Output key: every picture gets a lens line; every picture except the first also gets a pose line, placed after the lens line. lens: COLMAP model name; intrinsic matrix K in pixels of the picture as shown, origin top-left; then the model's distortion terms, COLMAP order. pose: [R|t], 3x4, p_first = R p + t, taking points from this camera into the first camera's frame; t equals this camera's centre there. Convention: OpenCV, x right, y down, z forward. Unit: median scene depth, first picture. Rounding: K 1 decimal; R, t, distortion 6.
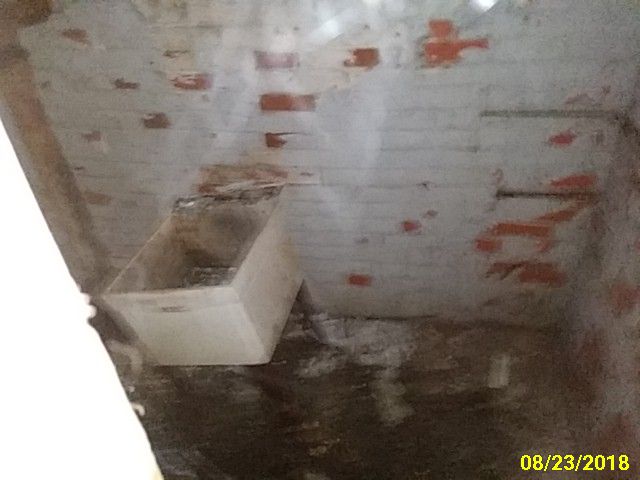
lens RADIAL K [[534.7, 0, 323.8], [0, 534.7, 237.2], [0, 0, 1]] dist [0.054400, -0.029230]
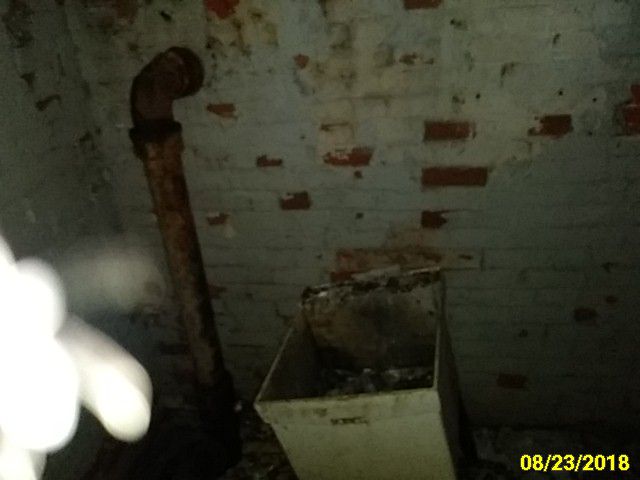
lens RADIAL K [[534.7, 0, 315.4], [0, 534.7, 238.3], [0, 0, 1]] dist [0.054400, -0.029230]
pose [[0.998951, -0.014955, 0.043283, -0.319865], [0.022862, 0.981824, -0.188410, 0.013048], [-0.039678, 0.189202, 0.981136, 0.138348]]
